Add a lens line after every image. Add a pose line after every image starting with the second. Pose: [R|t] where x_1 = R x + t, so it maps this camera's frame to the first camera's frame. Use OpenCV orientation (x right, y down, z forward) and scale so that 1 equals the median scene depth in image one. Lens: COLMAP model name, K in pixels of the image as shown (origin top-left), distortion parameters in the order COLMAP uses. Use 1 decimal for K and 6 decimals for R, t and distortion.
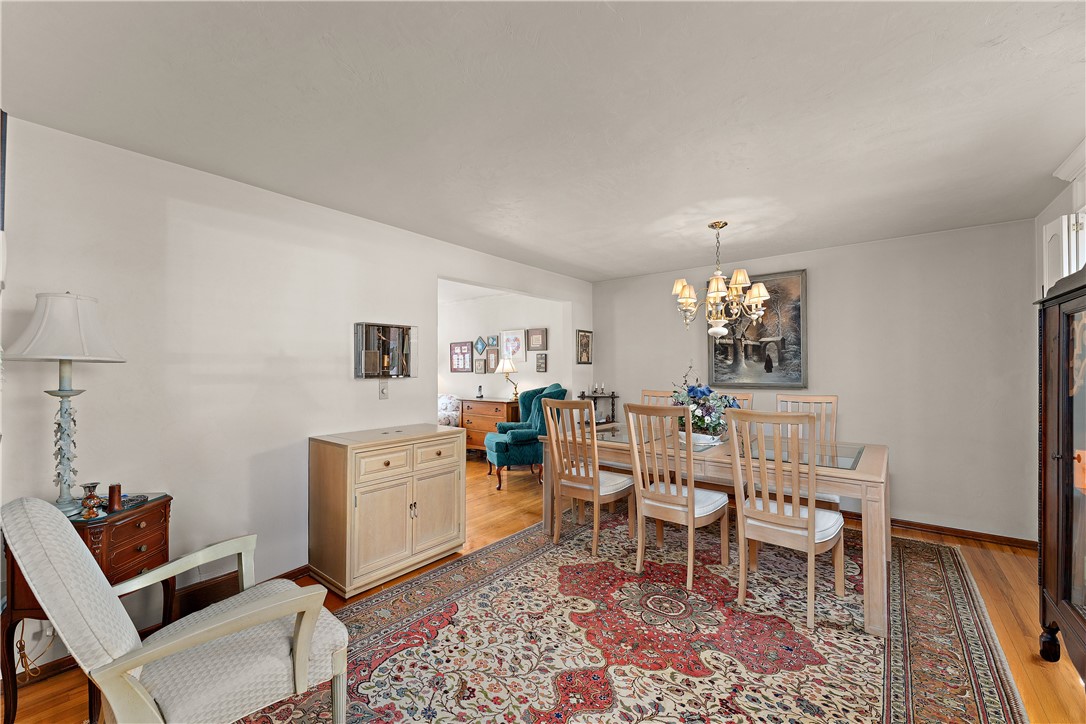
lens RADIAL K [[436.0, 0, 541.0], [0, 436.0, 366.3], [0, 0, 1]] dist [0.001952, 0.000166]
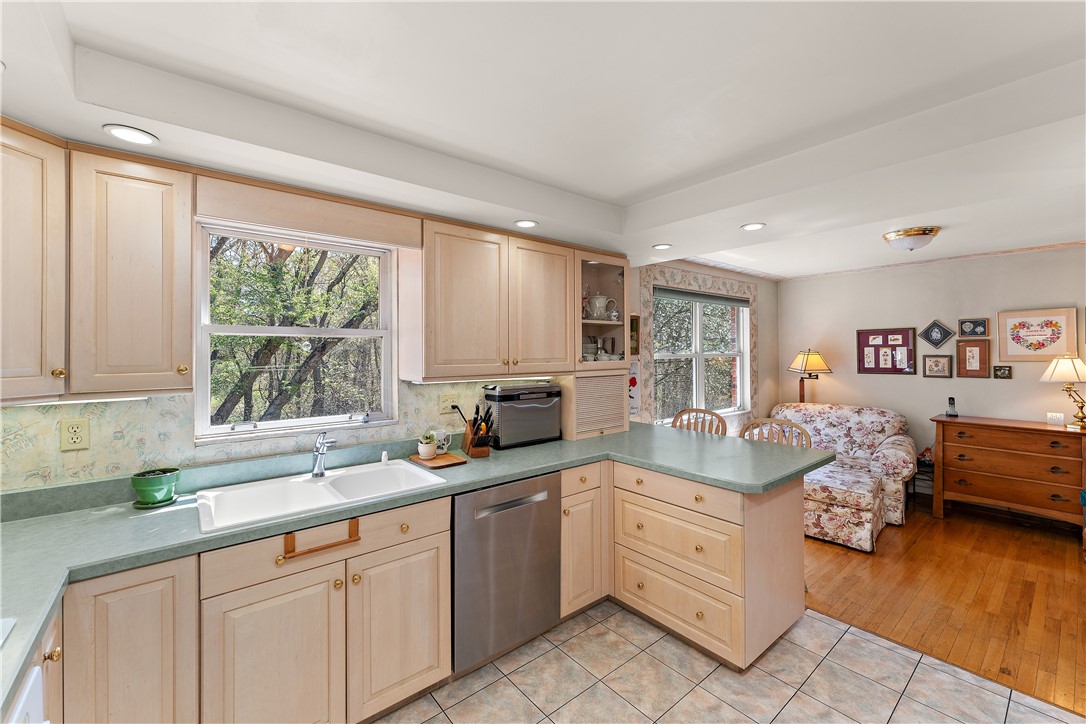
lens RADIAL K [[449.7, 0, 561.7], [0, 449.7, 349.4], [0, 0, 1]] dist [0.000766, 0.000183]
pose [[0.980935, -0.004281, -0.194289, -1.178812], [0.004964, 0.999983, 0.003032, -0.062529], [0.194273, -0.003939, 0.980940, 0.502251]]
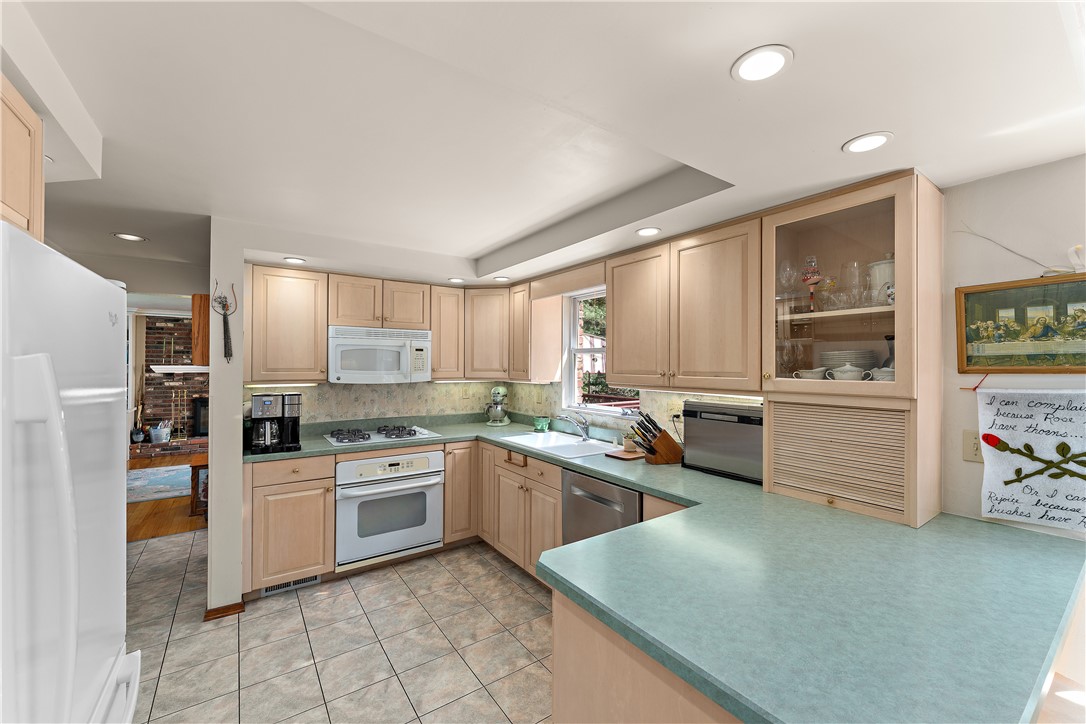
lens RADIAL K [[432.2, 0, 541.9], [0, 432.2, 363.5], [0, 0, 1]] dist [0.001033, 0.000091]
pose [[-0.288906, -0.002824, -0.957353, -0.639476], [0.004075, 0.999983, -0.004179, -0.053930], [0.957349, -0.005109, -0.288890, 1.297524]]
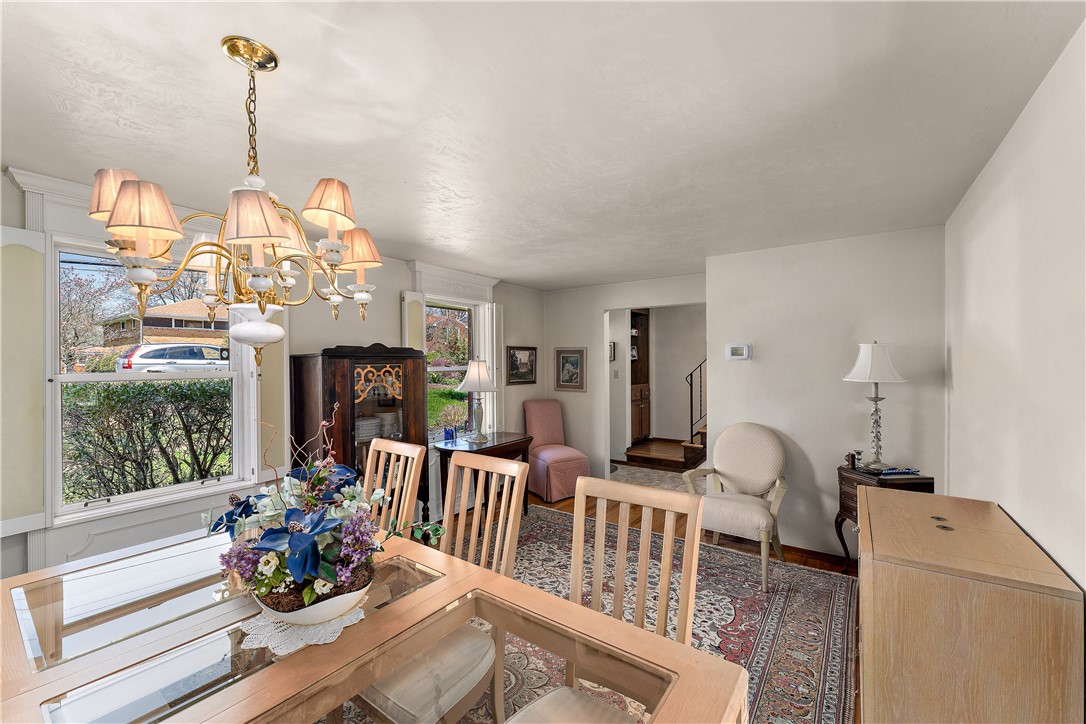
lens RADIAL K [[438.8, 0, 543.0], [0, 438.8, 362.0], [0, 0, 1]] dist [0.000013, 0.000003]
pose [[-0.999011, 0.007504, -0.043830, 0.170592], [0.007817, 0.999945, -0.006972, -0.048204], [0.043775, -0.007307, -0.999015, 1.436686]]
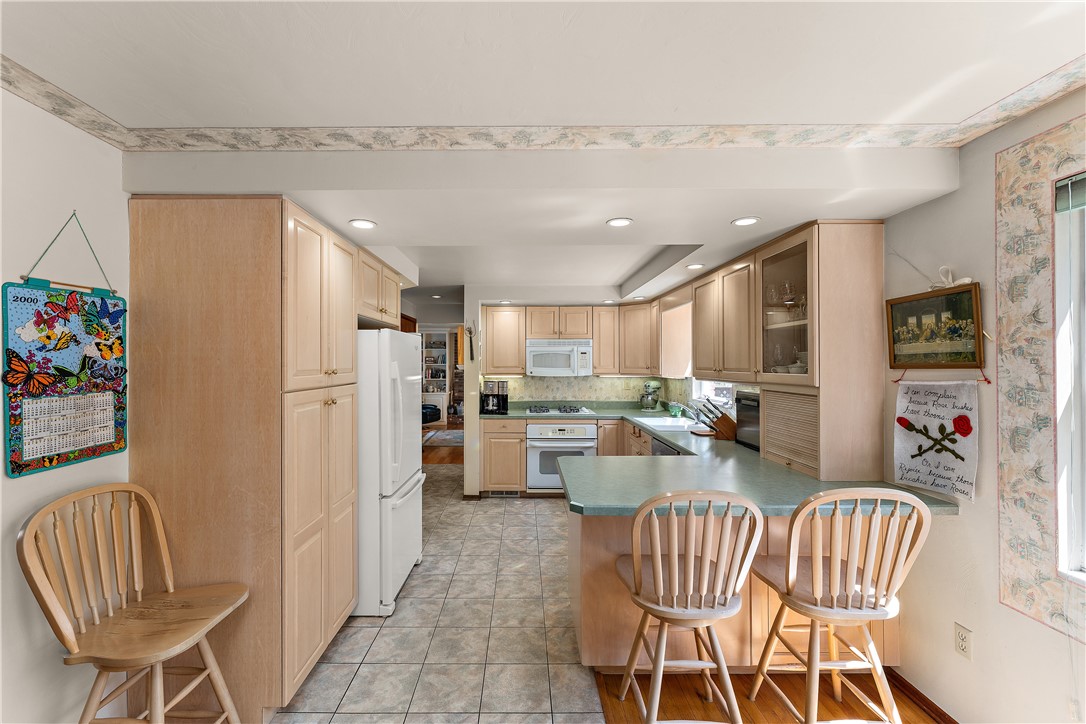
lens RADIAL K [[440.8, 0, 524.1], [0, 440.8, 359.5], [0, 0, 1]] dist [0.001238, 0.000140]
pose [[-0.786530, -0.002493, -0.617547, -0.442242], [0.007595, 0.999877, -0.013710, -0.051045], [0.617505, -0.015473, -0.786415, 1.819886]]
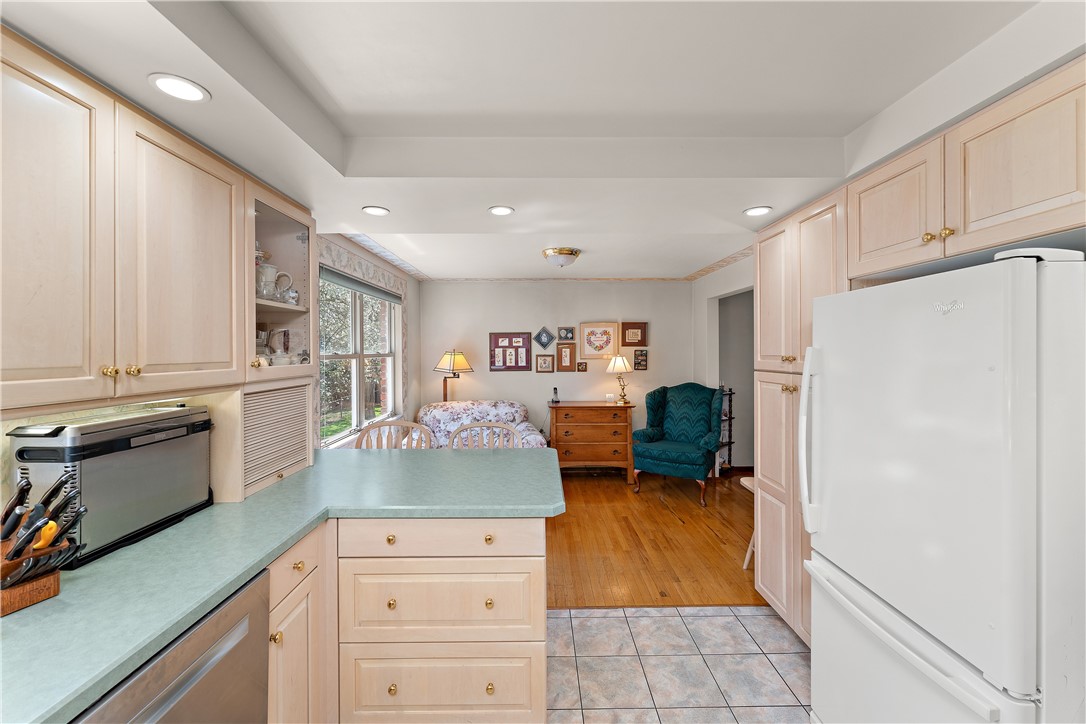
lens RADIAL K [[437.1, 0, 544.5], [0, 437.1, 351.0], [0, 0, 1]] dist [0.000597, -0.000111]
pose [[0.778288, -0.001369, 0.627906, -1.383662], [-0.002241, 0.999985, 0.004958, -0.057753], [-0.627904, -0.005266, 0.778273, 0.773398]]
